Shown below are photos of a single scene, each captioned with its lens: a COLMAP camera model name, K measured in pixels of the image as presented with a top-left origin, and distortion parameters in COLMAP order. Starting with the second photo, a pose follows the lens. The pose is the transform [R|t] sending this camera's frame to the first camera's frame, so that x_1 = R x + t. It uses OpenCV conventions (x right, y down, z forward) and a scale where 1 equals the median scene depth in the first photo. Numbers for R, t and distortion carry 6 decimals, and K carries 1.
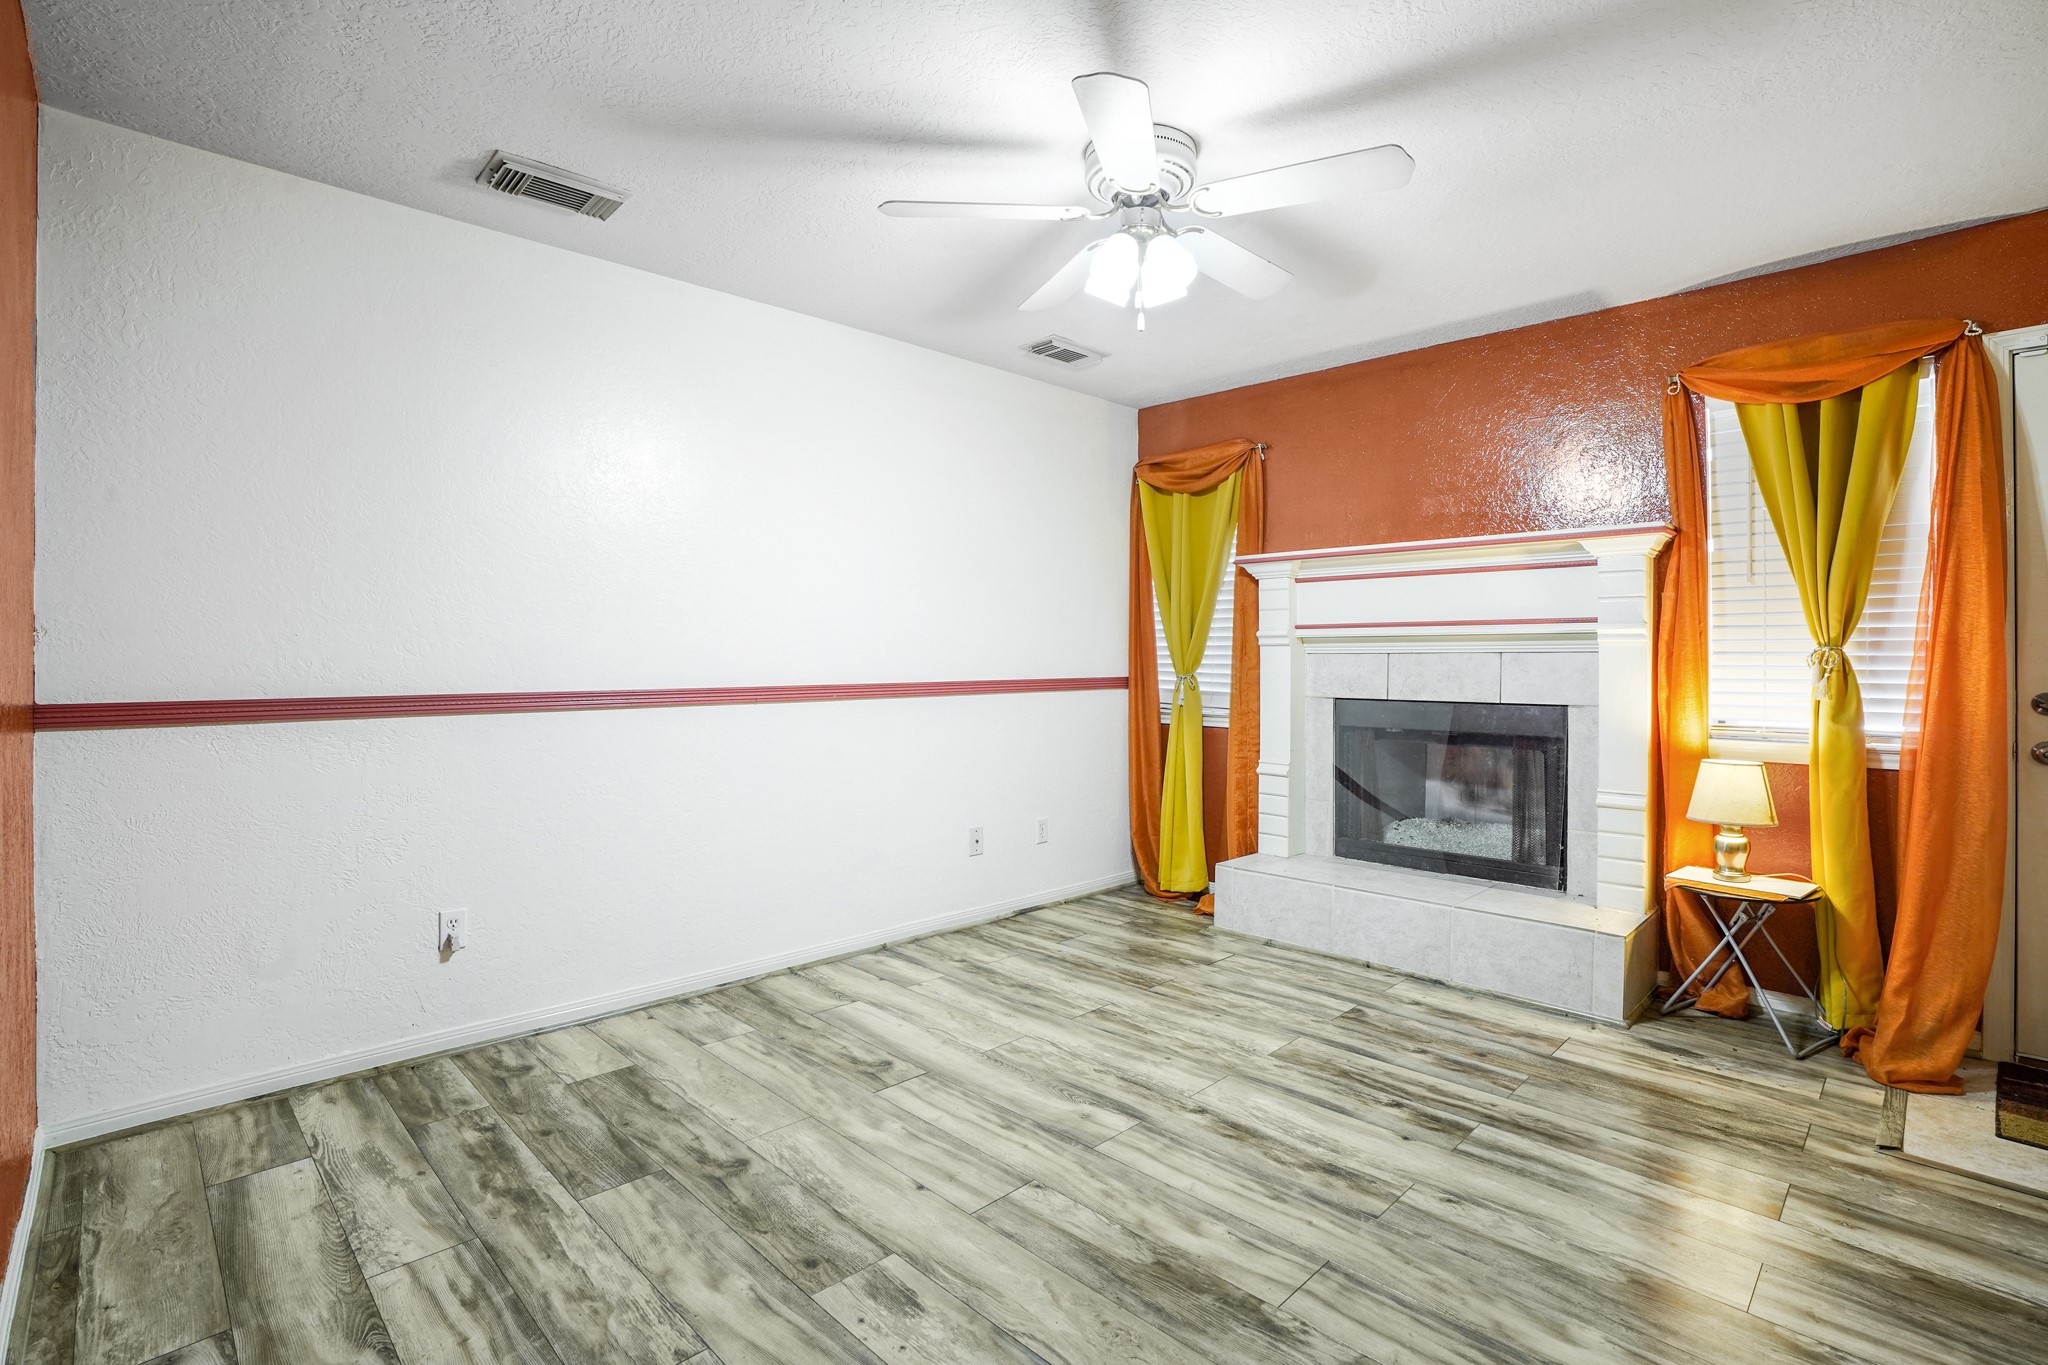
lens RADIAL K [[951.1, 0, 1042.8], [0, 951.1, 660.5], [0, 0, 1]] dist [-0.024906, 0.000585]
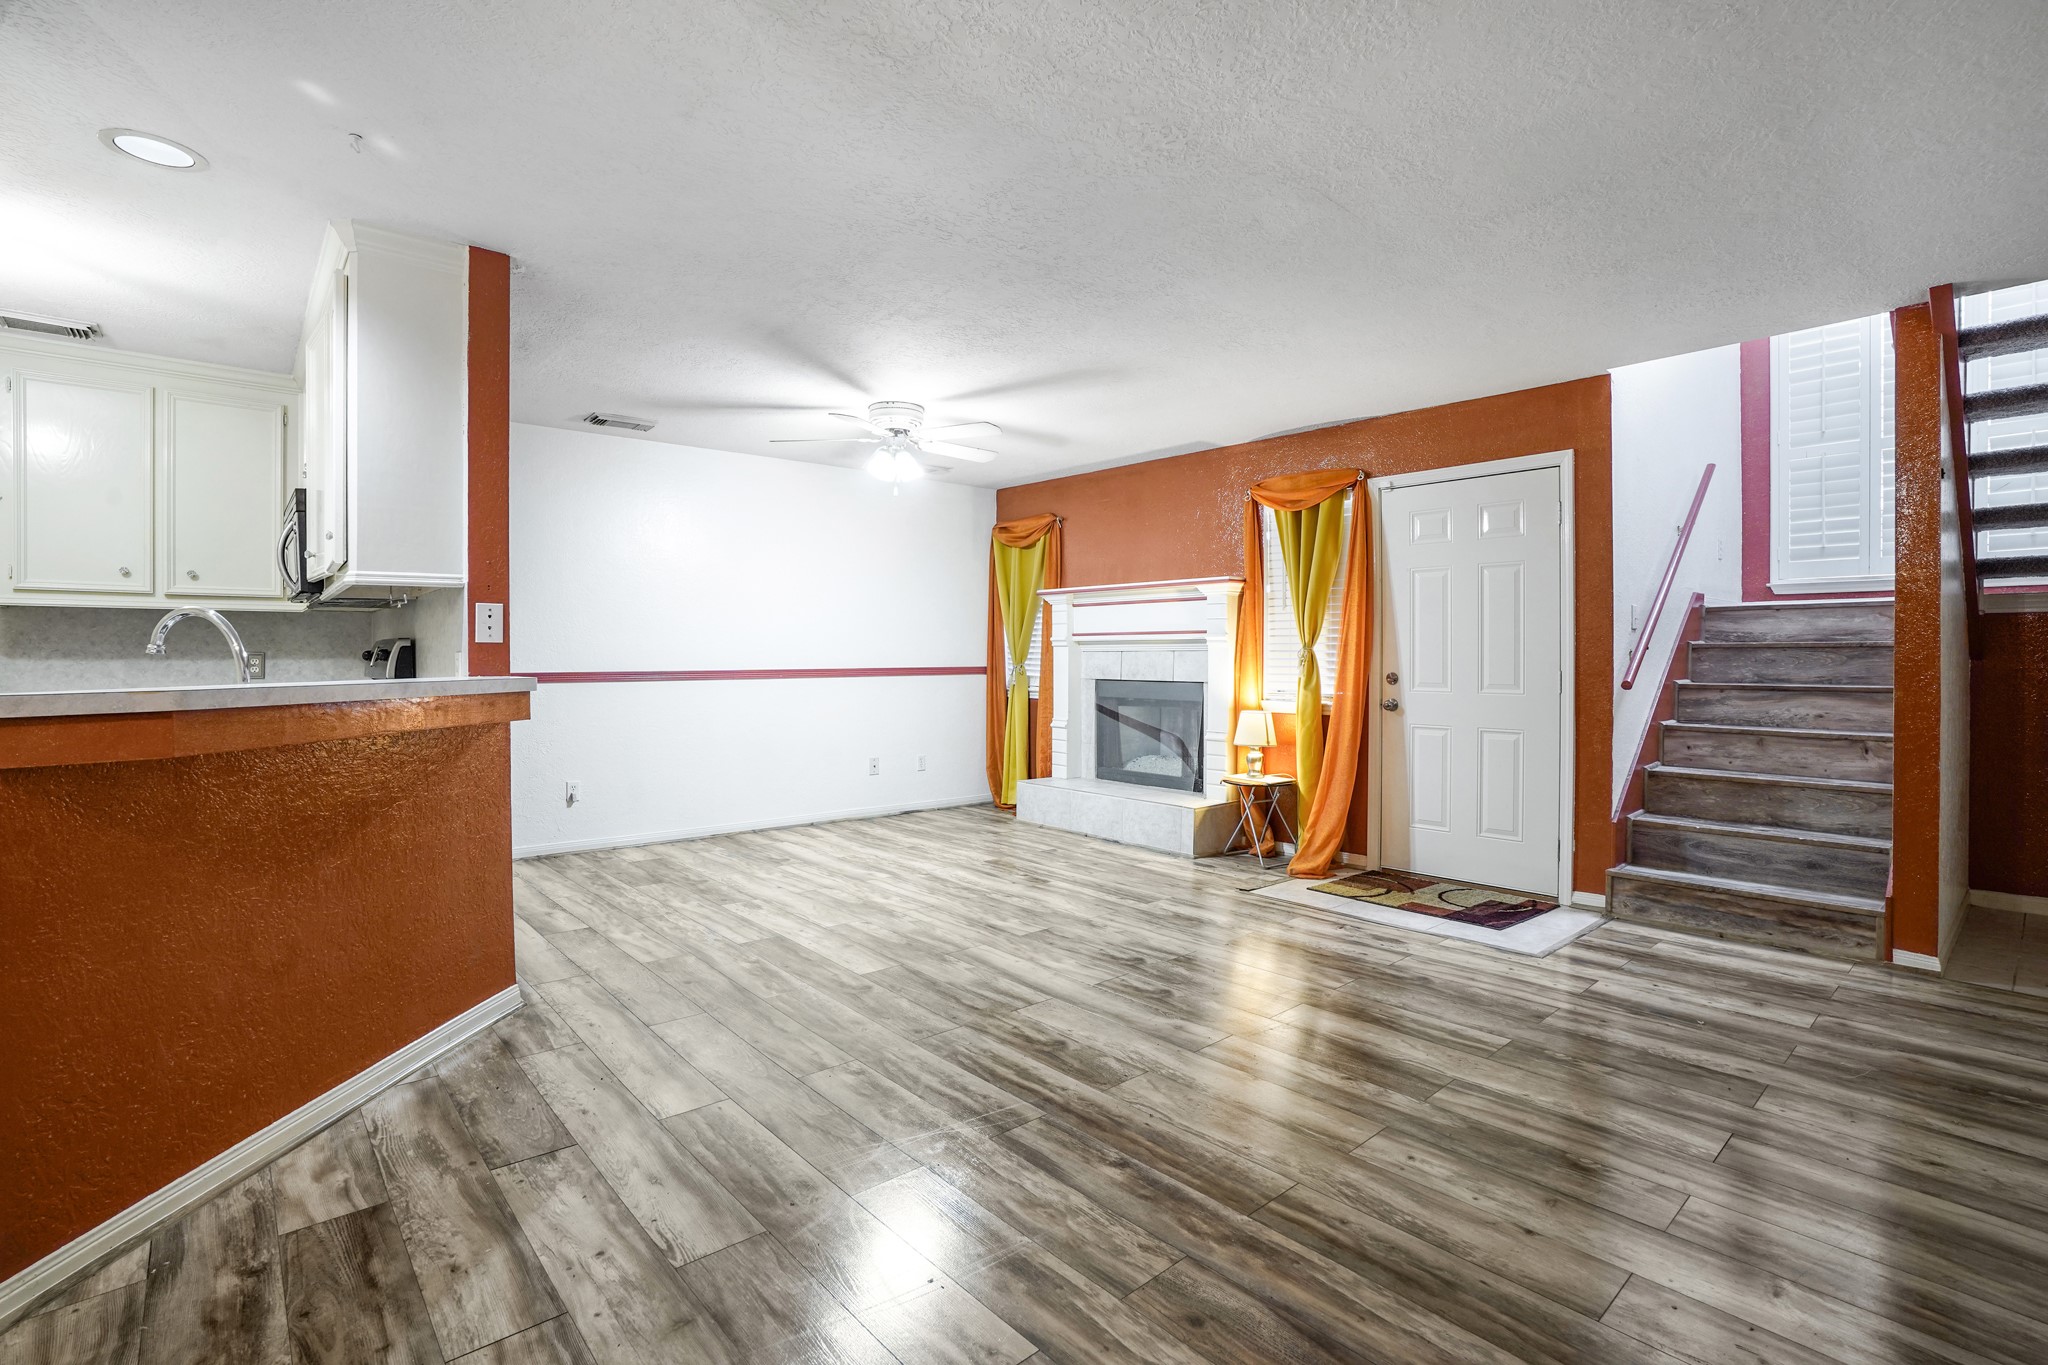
lens RADIAL K [[951.1, 0, 1042.8], [0, 951.1, 660.5], [0, 0, 1]] dist [-0.024906, 0.000585]
pose [[0.998074, -0.000588, -0.062026, 0.393333], [0.000820, 0.999993, 0.003716, 0.002573], [0.062023, -0.003760, 0.998068, -0.751830]]
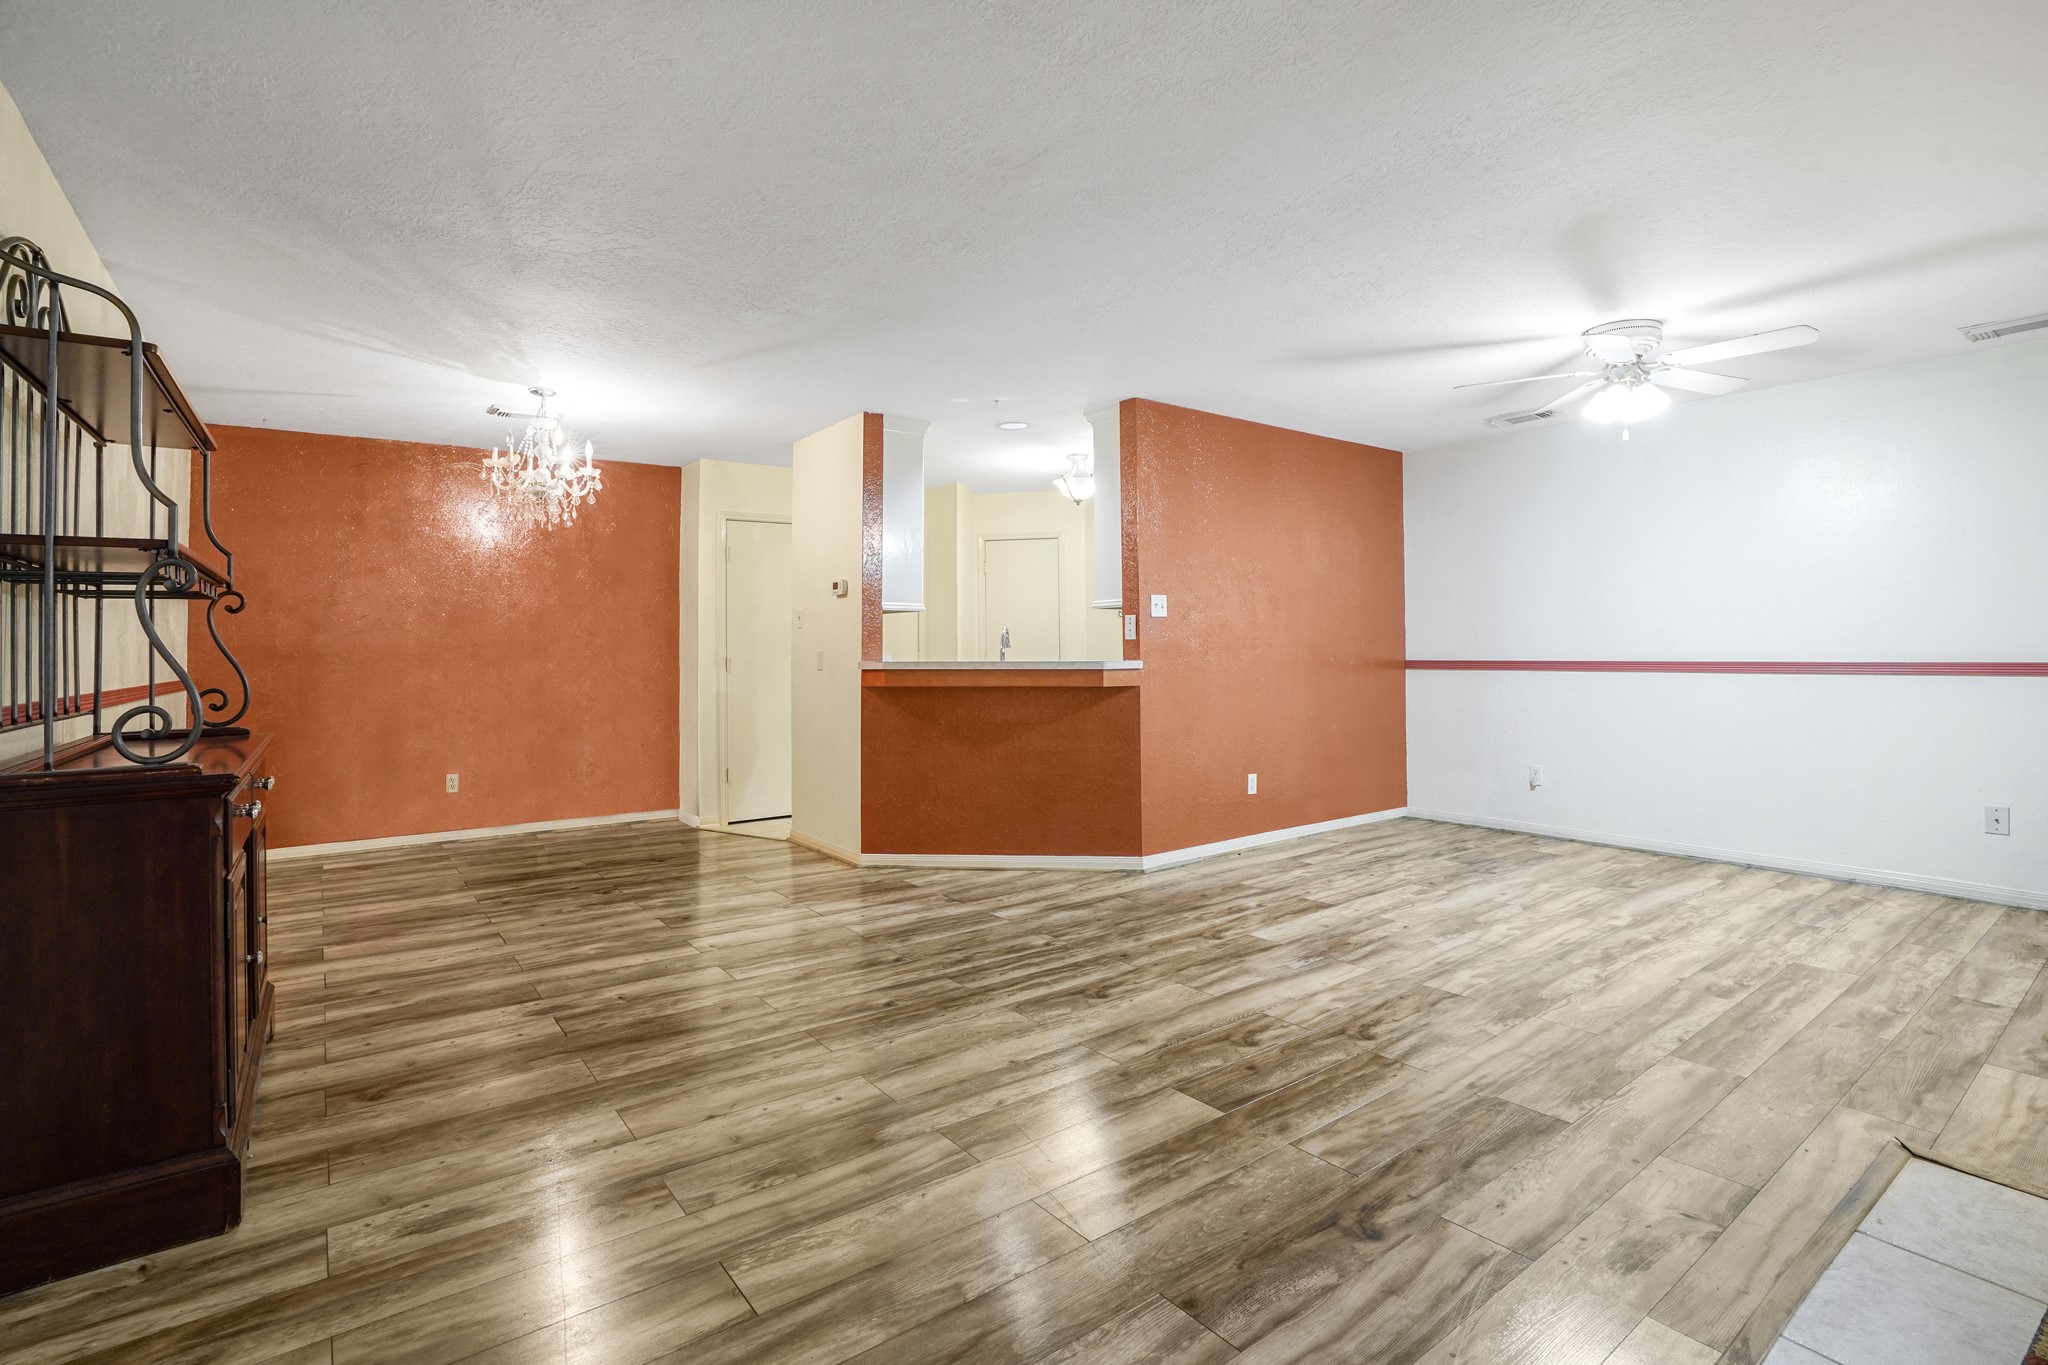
lens RADIAL K [[977.2, 0, 1028.0], [0, 977.2, 643.4], [0, 0, 1]] dist [-0.072957, 0.028112]
pose [[-0.149904, -0.007963, -0.988669, 1.317017], [0.005779, 0.999943, -0.008930, 0.007282], [0.988684, -0.007052, -0.149849, 0.168964]]
